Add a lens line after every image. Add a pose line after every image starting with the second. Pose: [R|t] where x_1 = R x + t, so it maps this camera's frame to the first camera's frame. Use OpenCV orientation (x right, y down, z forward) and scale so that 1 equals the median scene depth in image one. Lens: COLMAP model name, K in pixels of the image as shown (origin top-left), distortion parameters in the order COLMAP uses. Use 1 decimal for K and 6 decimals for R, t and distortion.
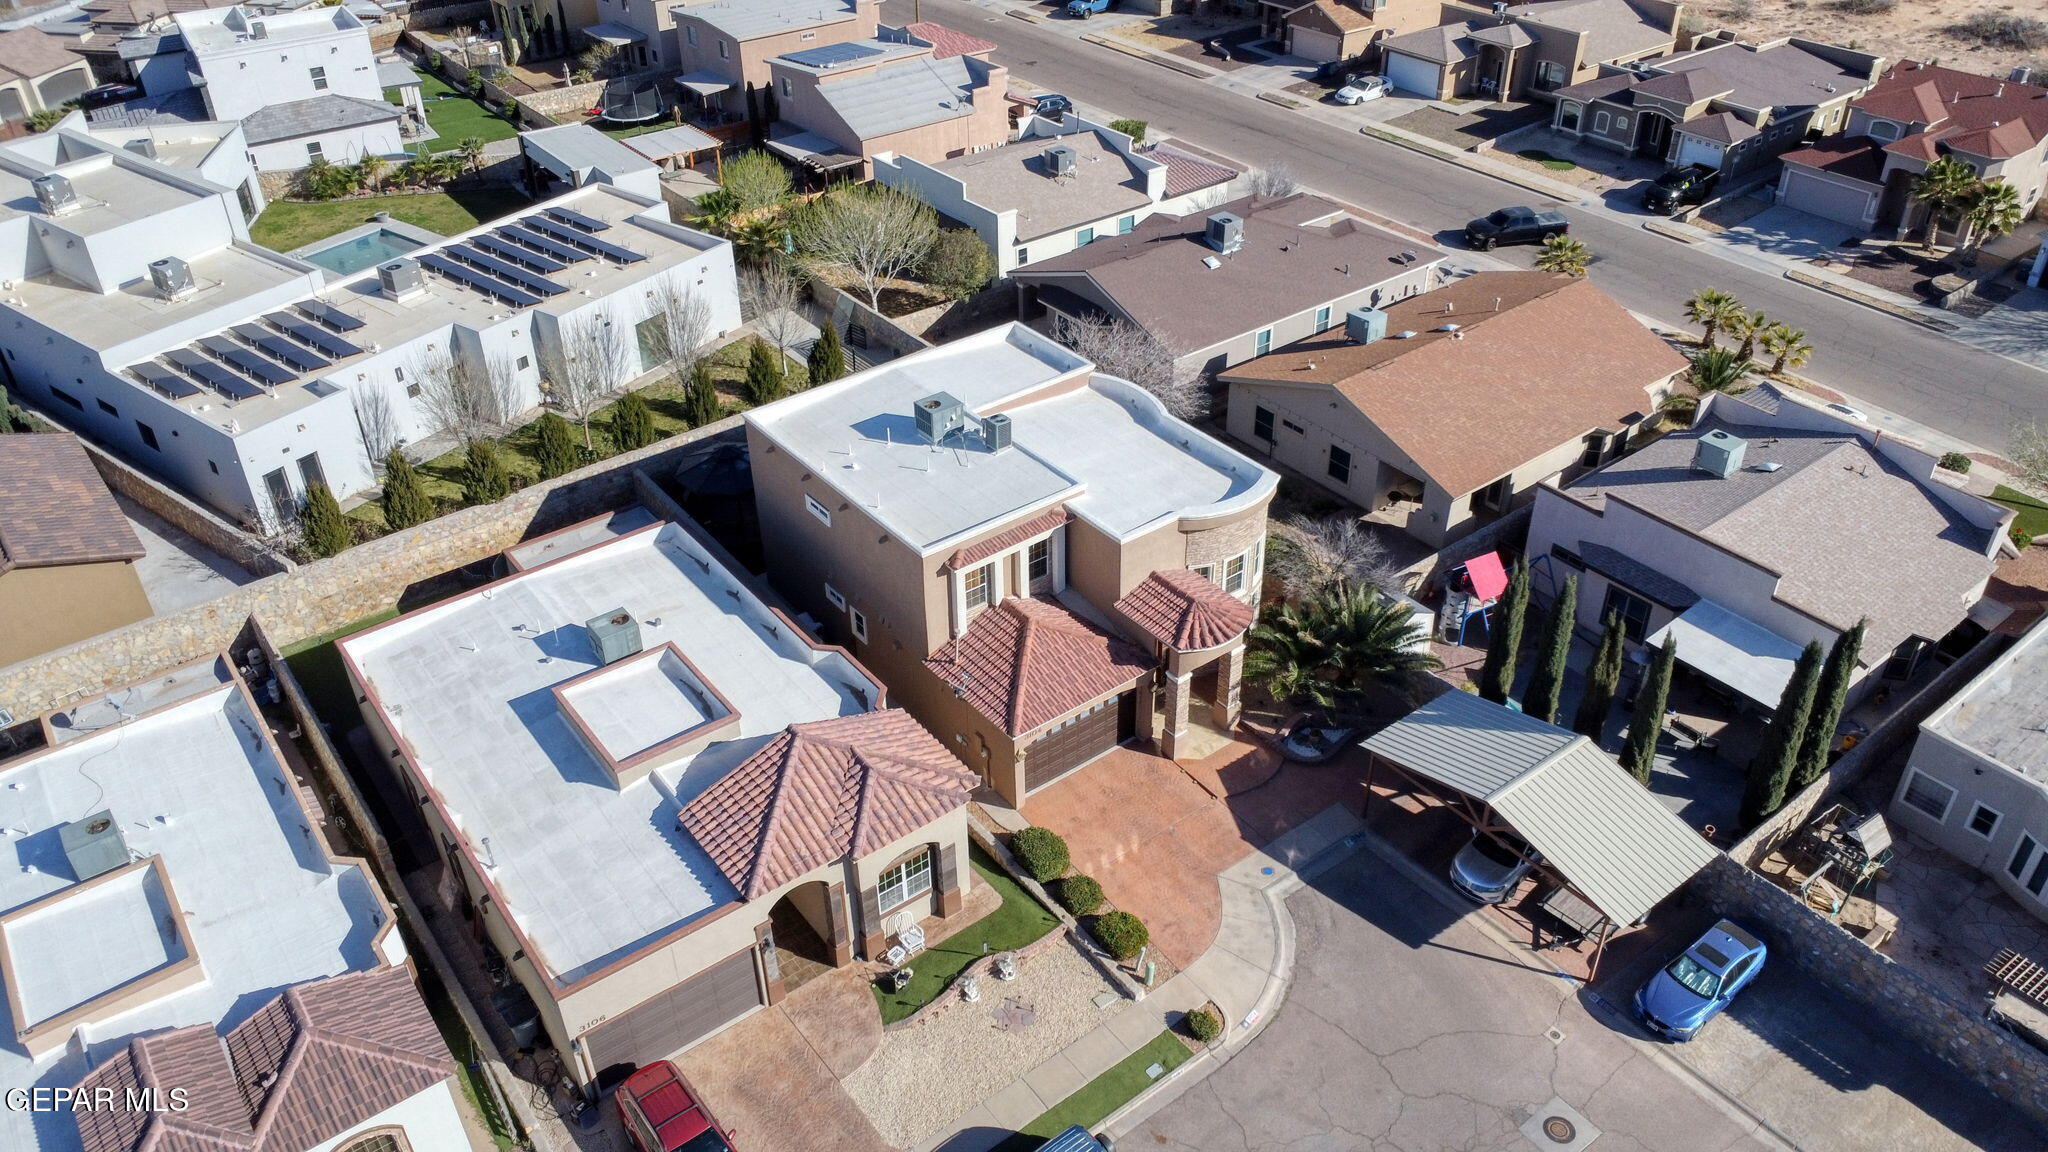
lens RADIAL K [[1483.5, 0, 1024.0], [0, 1483.5, 576.0], [0, 0, 1]] dist [-0.027945, -0.002777]
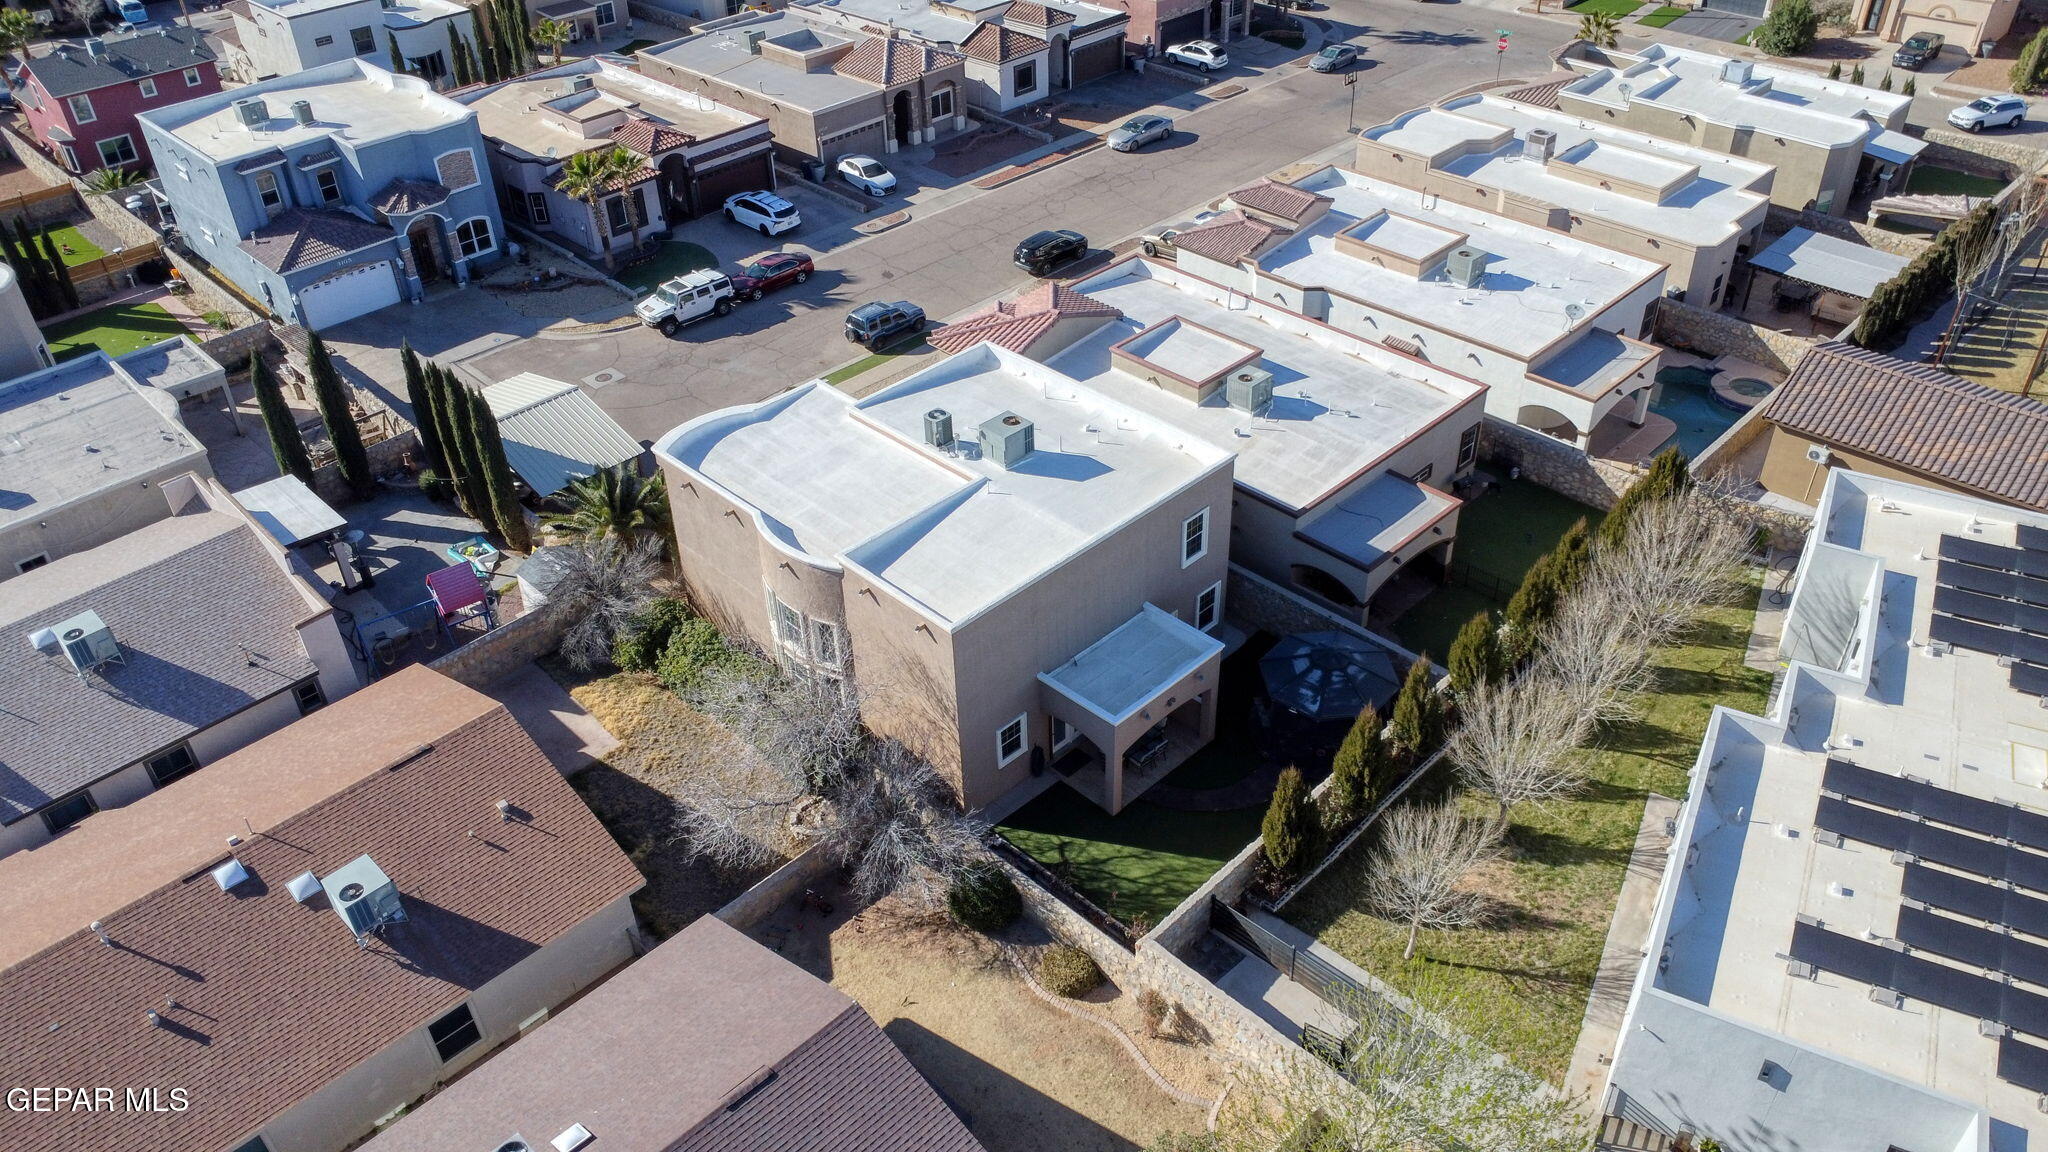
lens RADIAL K [[1486.1, 0, 1024.0], [0, 1486.1, 576.0], [0, 0, 1]] dist [0.003511, -0.001352]
pose [[-0.991138, 0.107615, -0.077877, 0.011534], [-0.038040, 0.331767, 0.942594, -0.750437], [0.127274, 0.937203, -0.324733, 1.087515]]
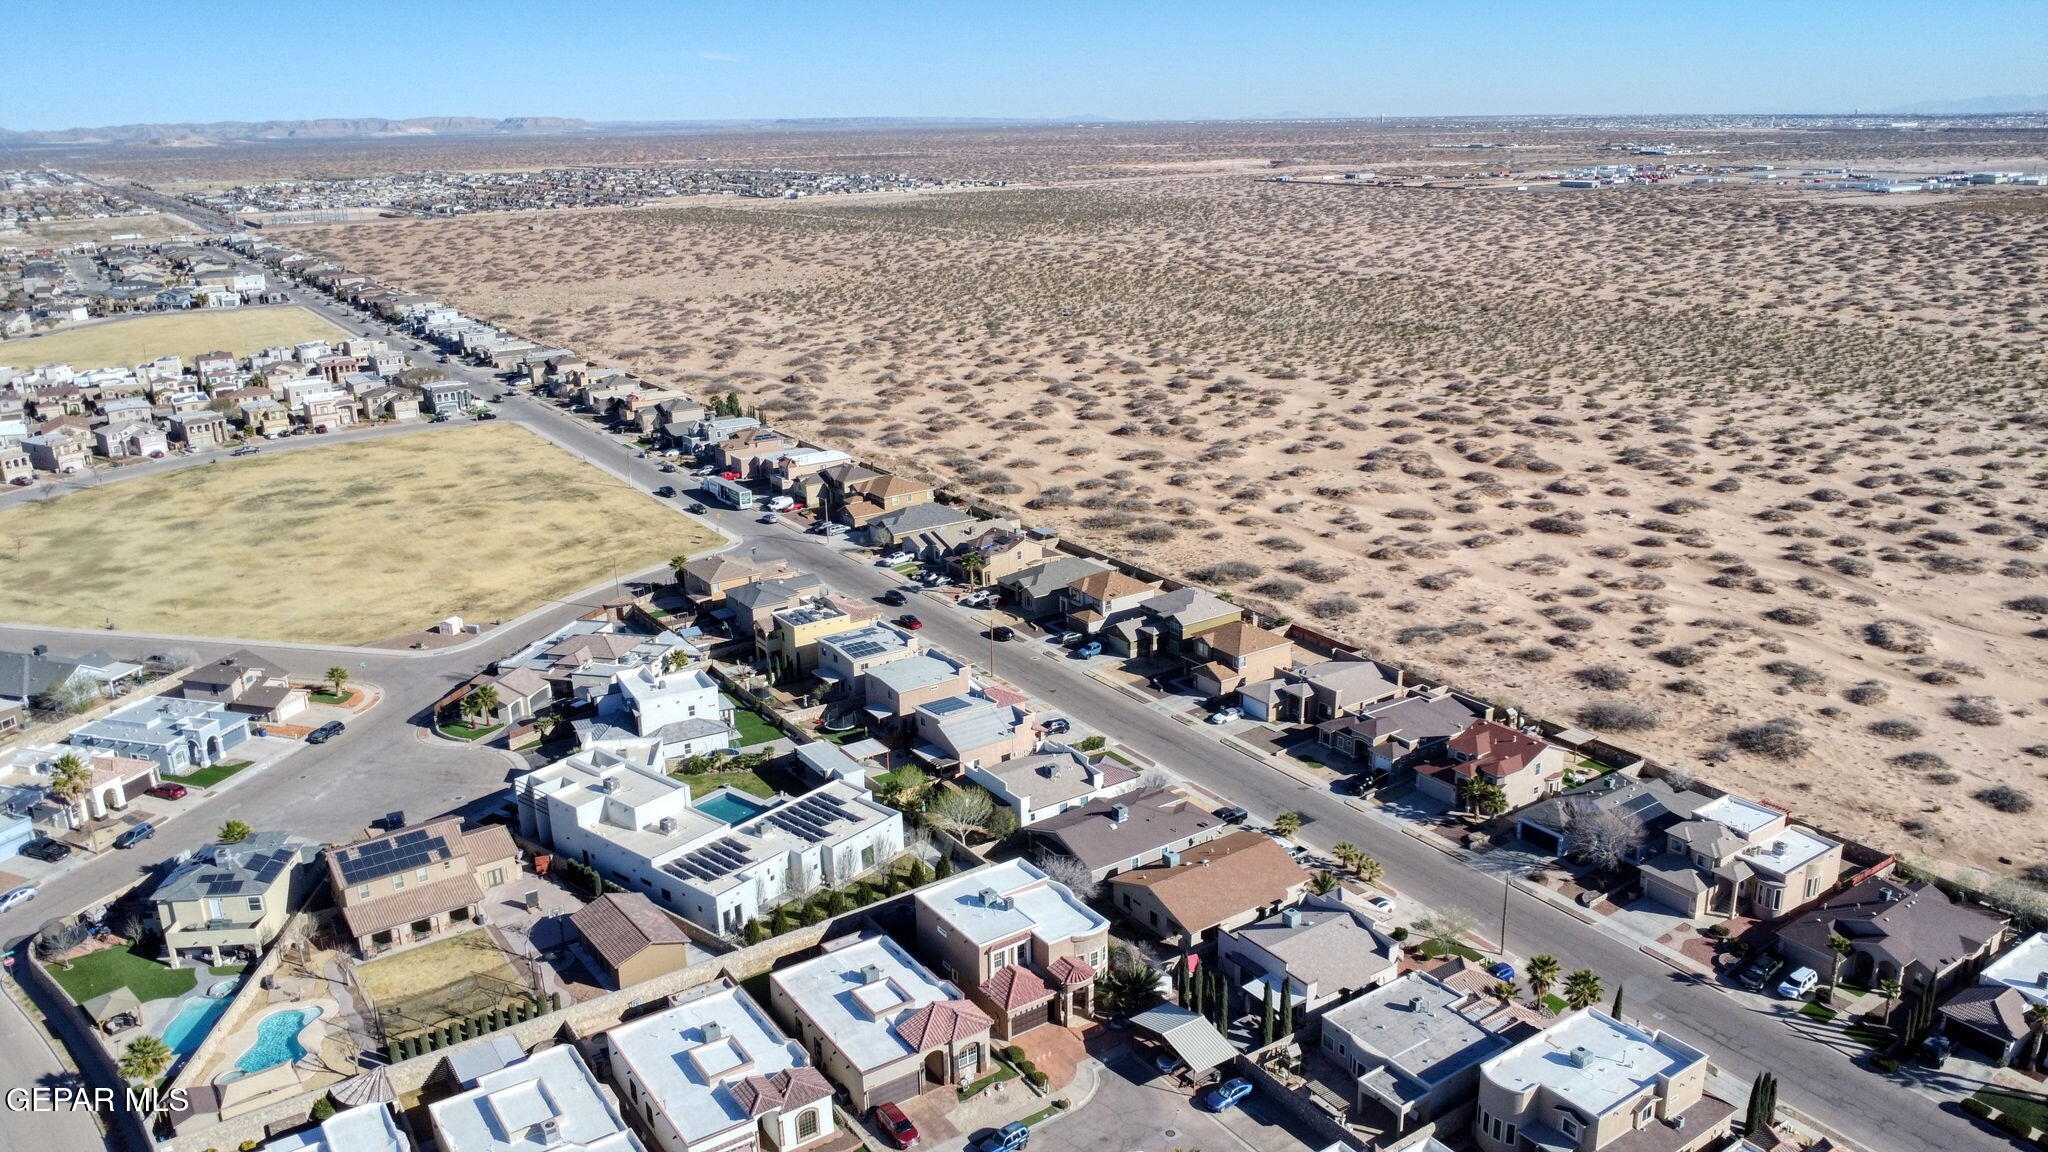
lens RADIAL K [[1483.5, 0, 1024.0], [0, 1483.5, 576.0], [0, 0, 1]] dist [-0.027945, -0.002777]
pose [[0.998398, 0.011553, -0.055391, 0.121668], [-0.027391, 0.955272, -0.294458, 0.100287], [0.049511, 0.295504, 0.954058, -1.385638]]
